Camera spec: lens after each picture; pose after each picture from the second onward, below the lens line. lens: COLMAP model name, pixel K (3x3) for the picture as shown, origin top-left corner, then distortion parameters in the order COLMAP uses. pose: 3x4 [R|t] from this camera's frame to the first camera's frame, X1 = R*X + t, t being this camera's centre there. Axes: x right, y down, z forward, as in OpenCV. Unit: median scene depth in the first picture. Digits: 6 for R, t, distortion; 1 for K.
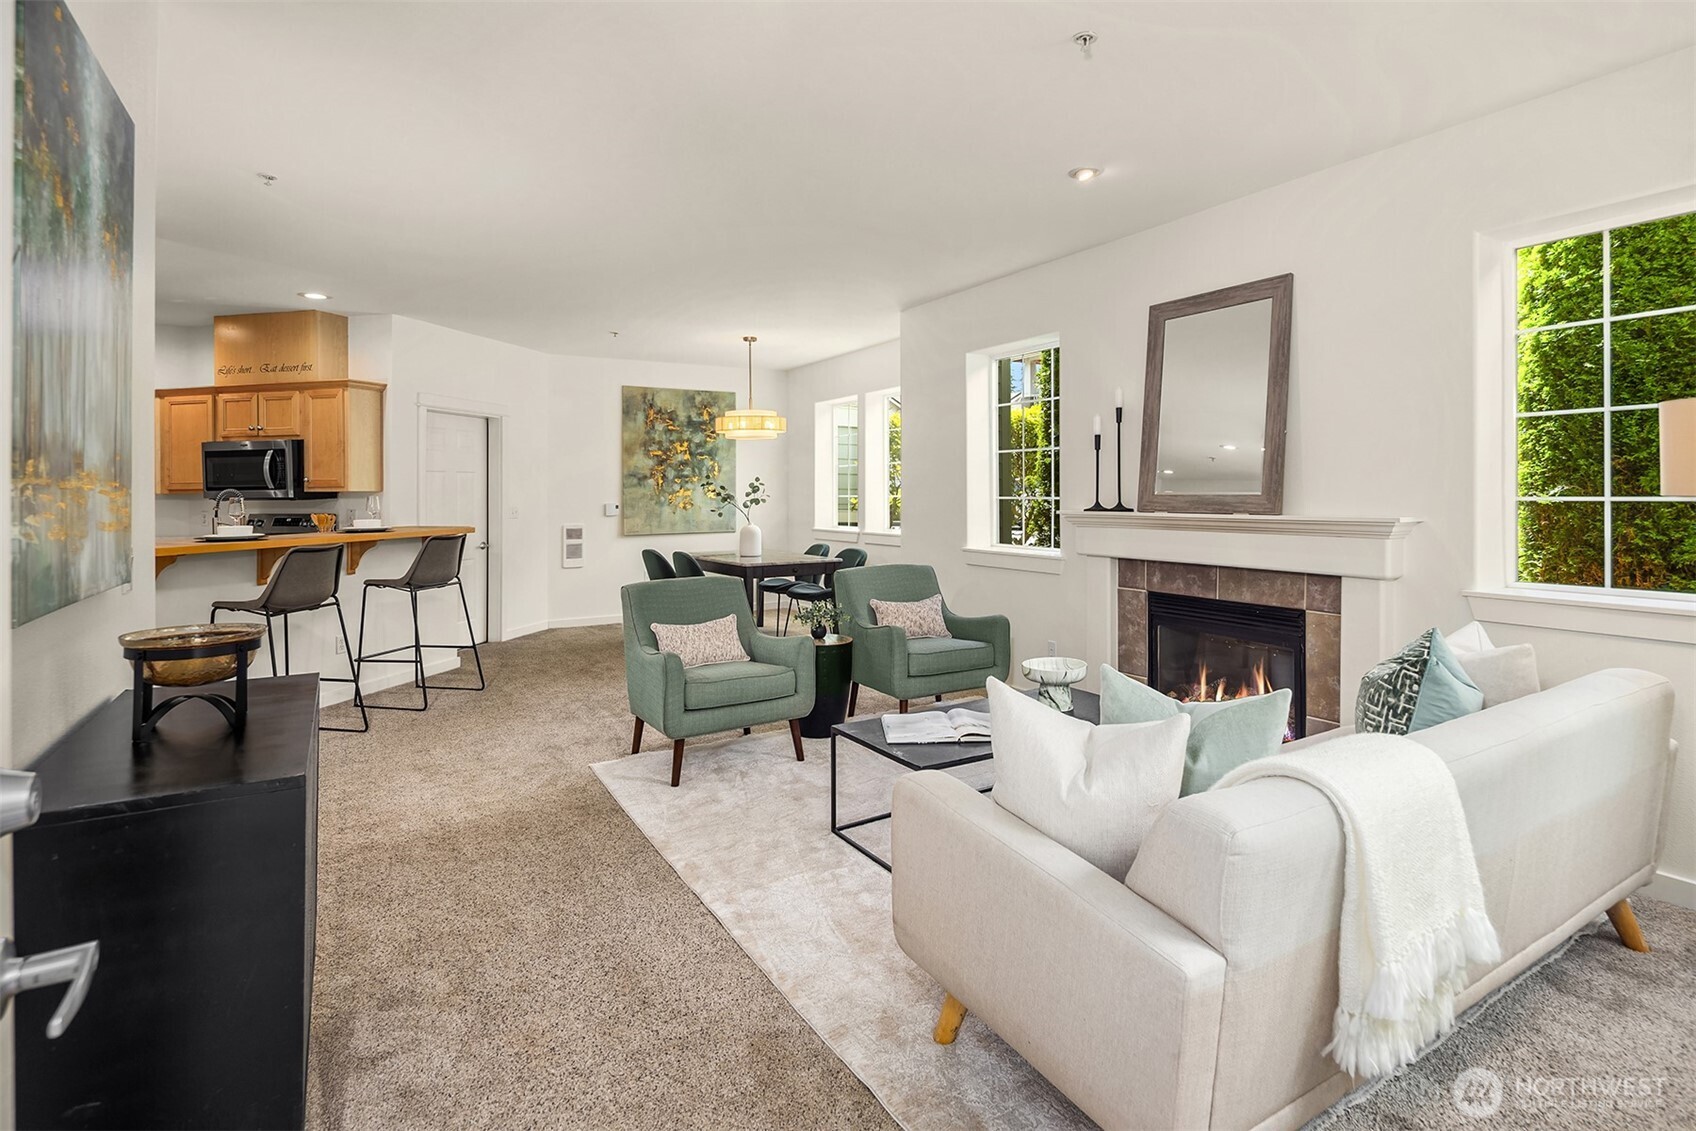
lens RADIAL K [[810.3, 0, 866.3], [0, 810.3, 486.6], [0, 0, 1]] dist [0.005294, -0.006045]
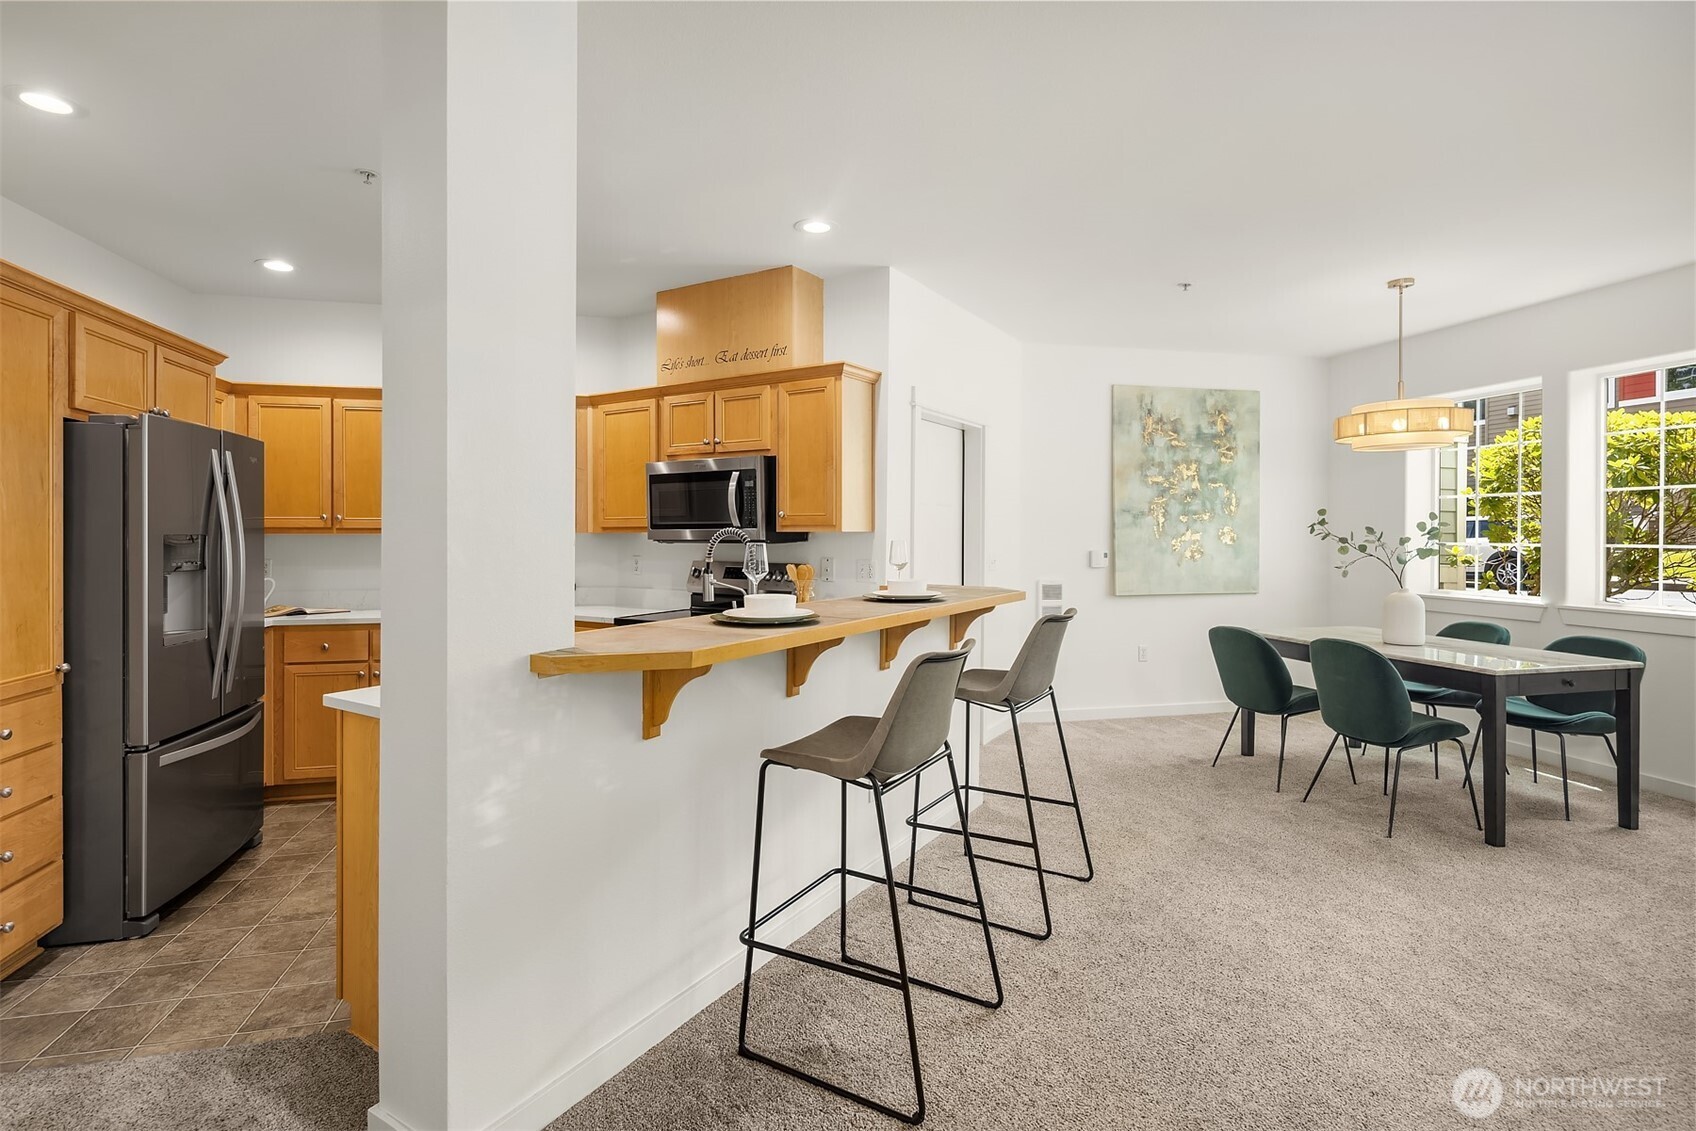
lens RADIAL K [[810.3, 0, 861.4], [0, 810.3, 528.9], [0, 0, 1]] dist [0.005294, -0.006045]
pose [[0.948819, 0.008409, -0.315708, -0.304240], [-0.007531, 0.999964, 0.003999, 0.000667], [0.315730, -0.001417, 0.948848, 0.276803]]
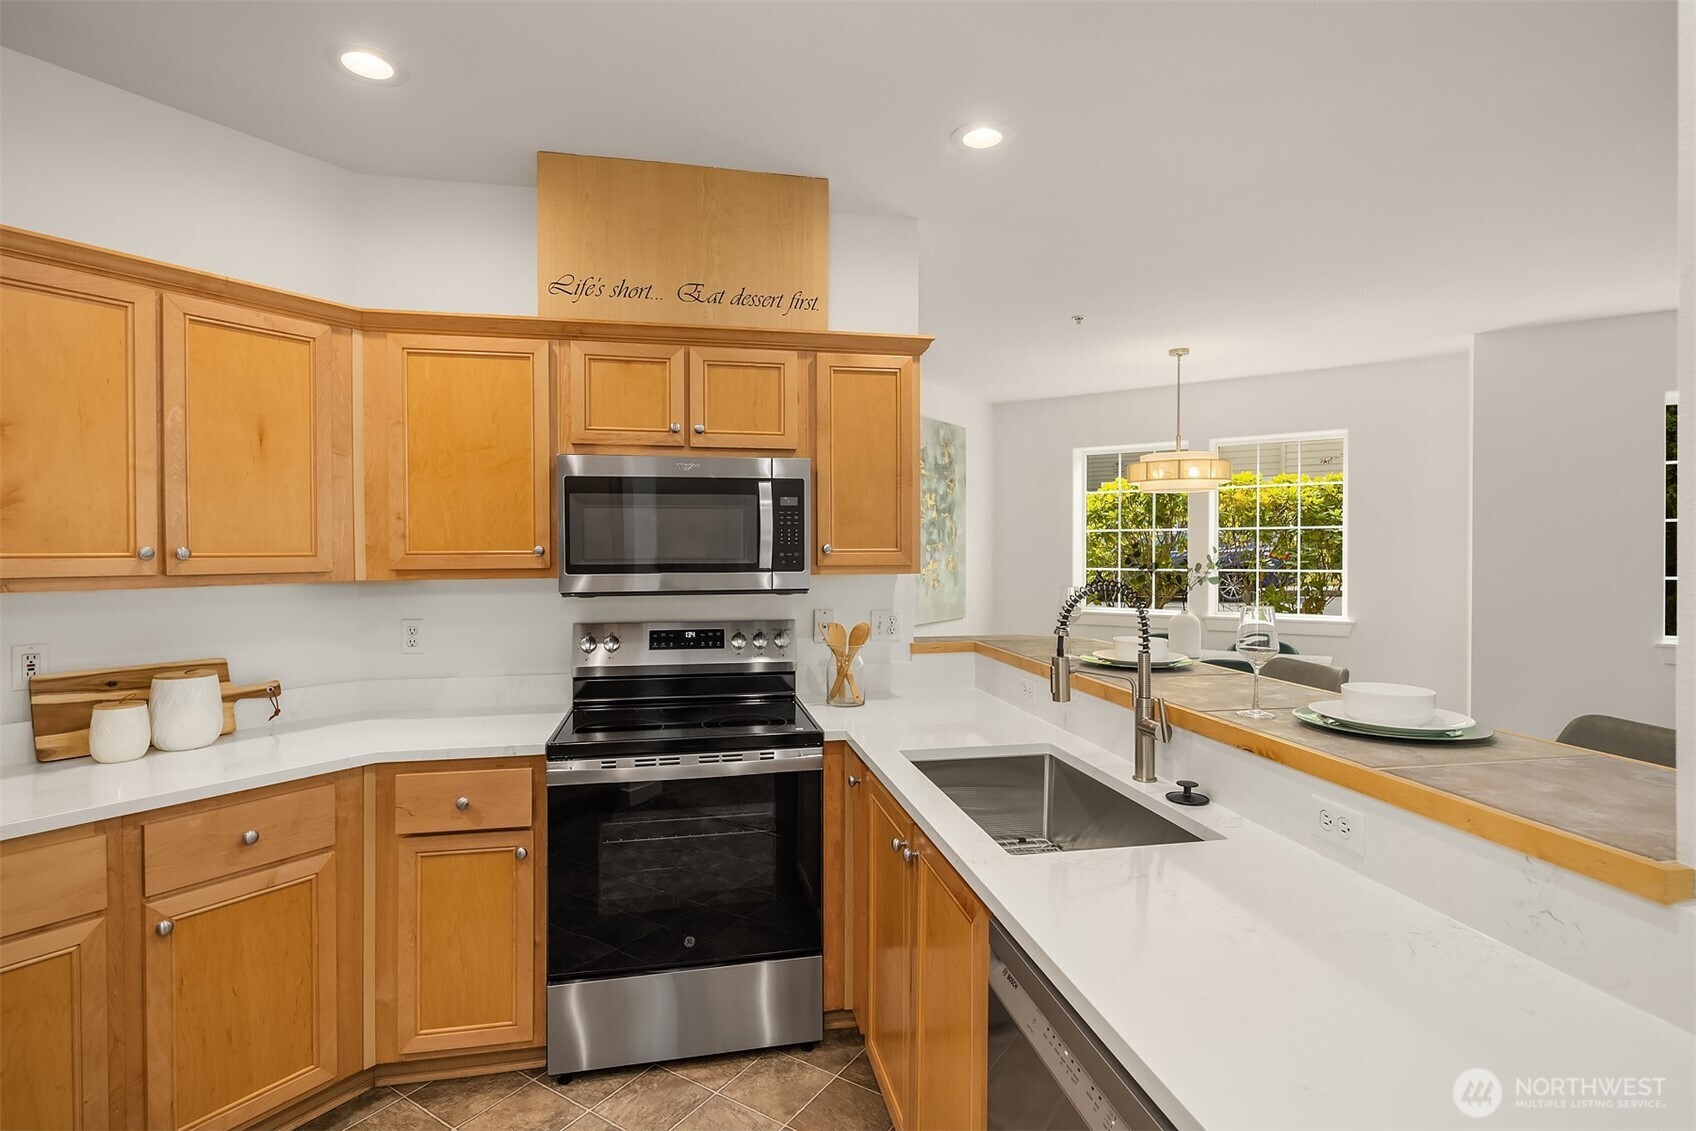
lens RADIAL K [[810.3, 0, 849.2], [0, 810.3, 555.1], [0, 0, 1]] dist [0.005294, -0.006045]
pose [[0.914134, 0.005538, 0.405373, -0.639784], [-0.009273, 0.999931, 0.007251, -0.006143], [-0.405305, -0.010387, 0.914123, 0.428727]]
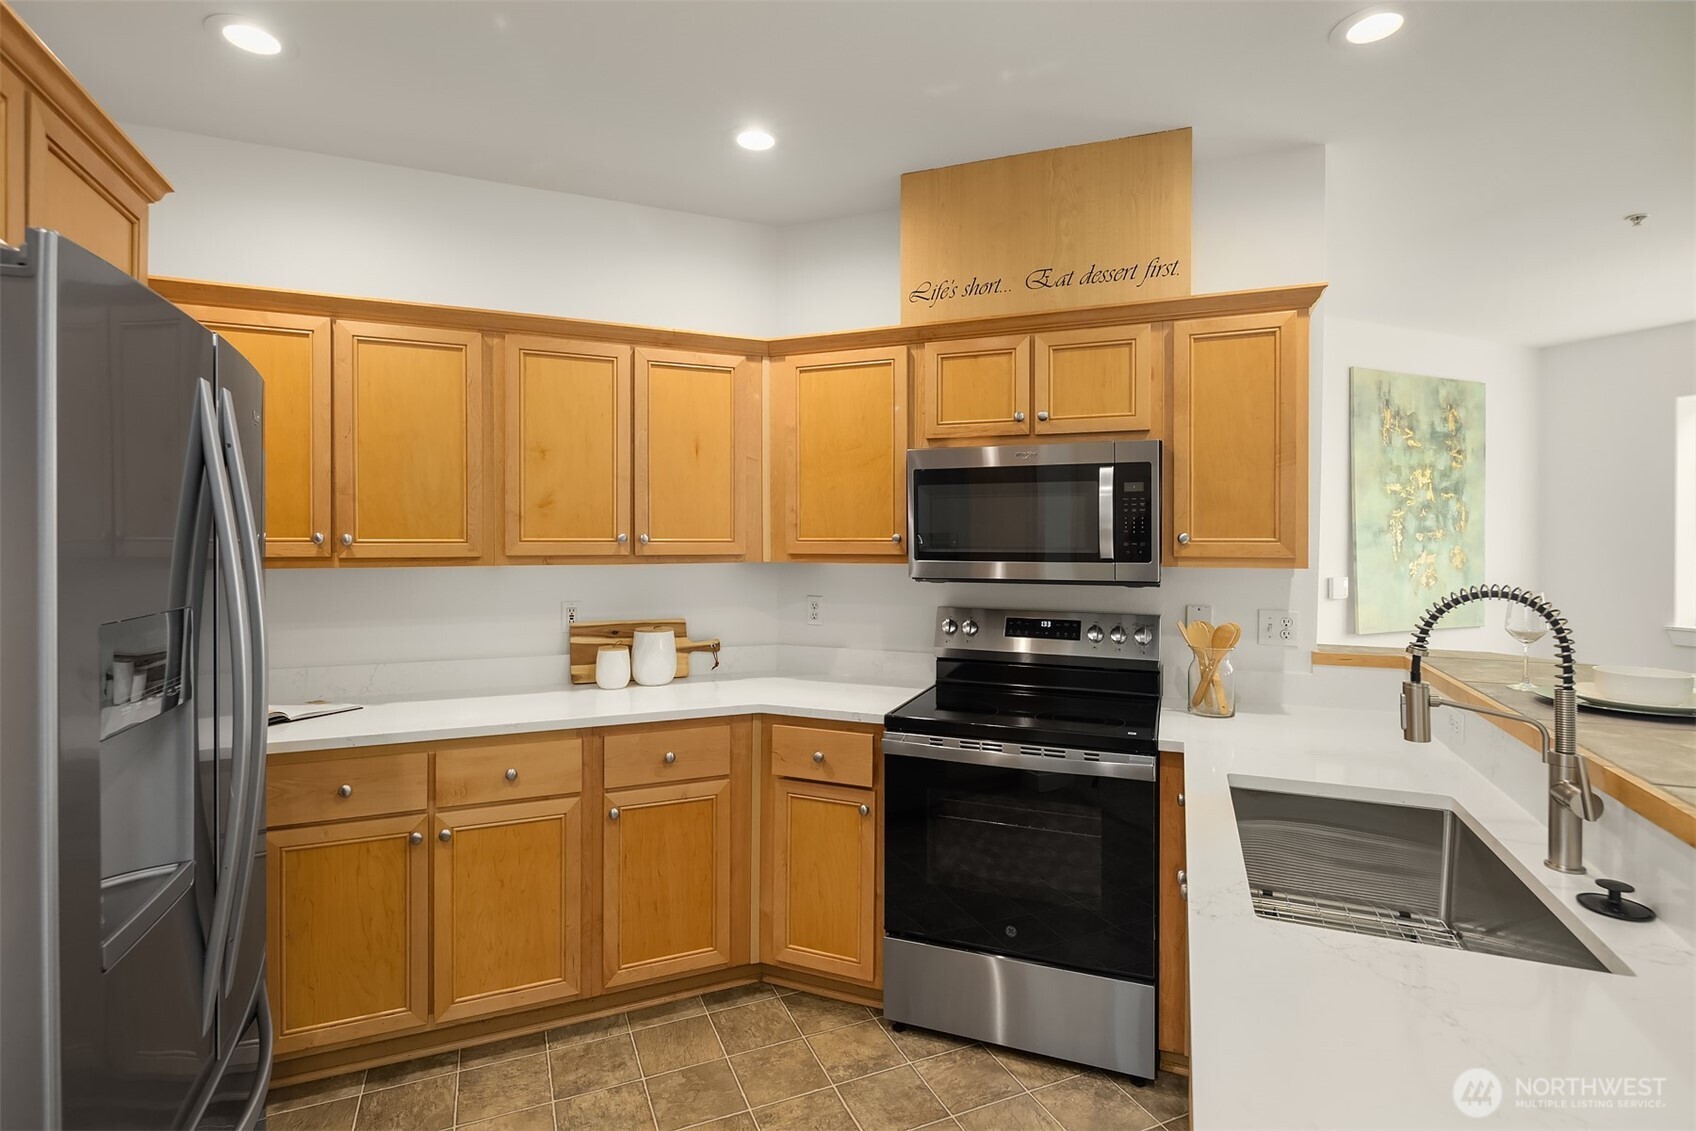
lens RADIAL K [[810.3, 0, 861.5], [0, 810.3, 537.6], [0, 0, 1]] dist [0.005294, -0.006045]
pose [[0.987661, 0.013316, -0.156039, -0.583179], [-0.012190, 0.999892, 0.008168, -0.007502], [0.156131, -0.006165, 0.987717, 0.422152]]
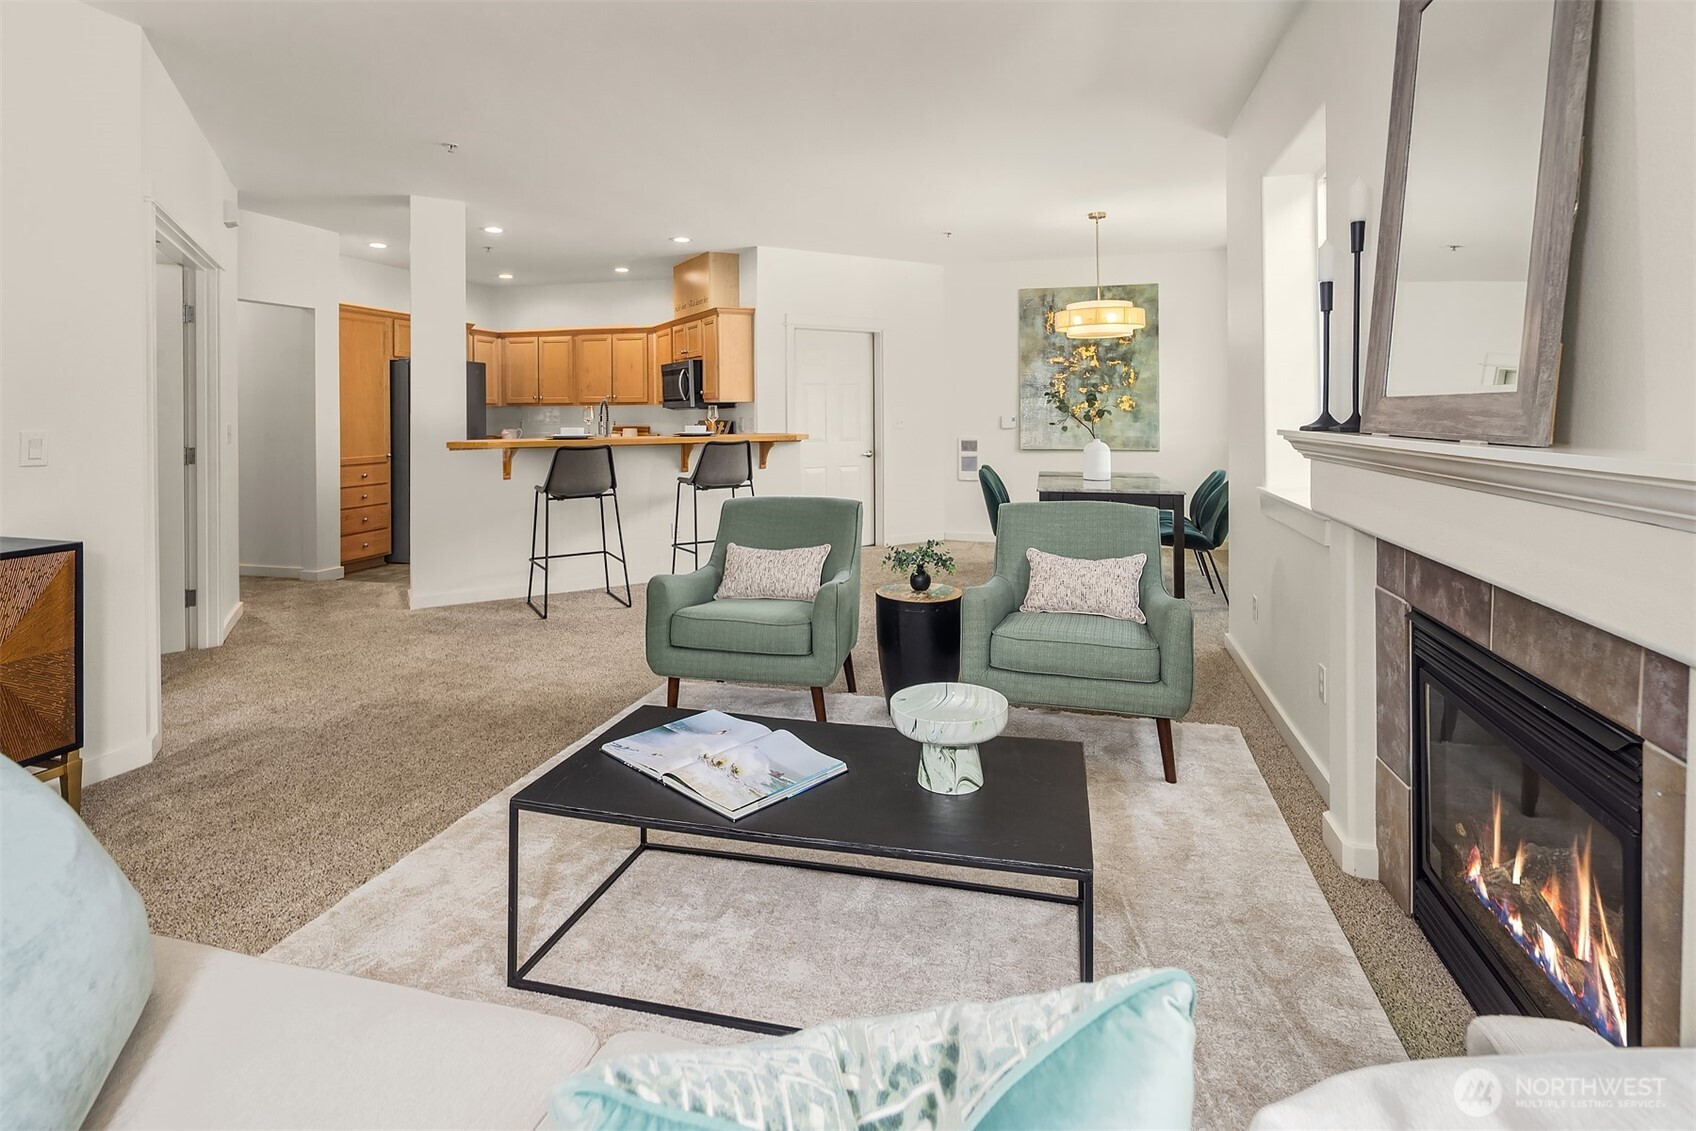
lens RADIAL K [[810.3, 0, 860.2], [0, 810.3, 398.1], [0, 0, 1]] dist [0.005294, -0.006045]
pose [[0.701164, -0.007266, -0.712963, 0.245878], [0.003155, 0.999970, -0.007088, 0.006974], [0.712993, 0.002721, 0.701166, 0.238390]]
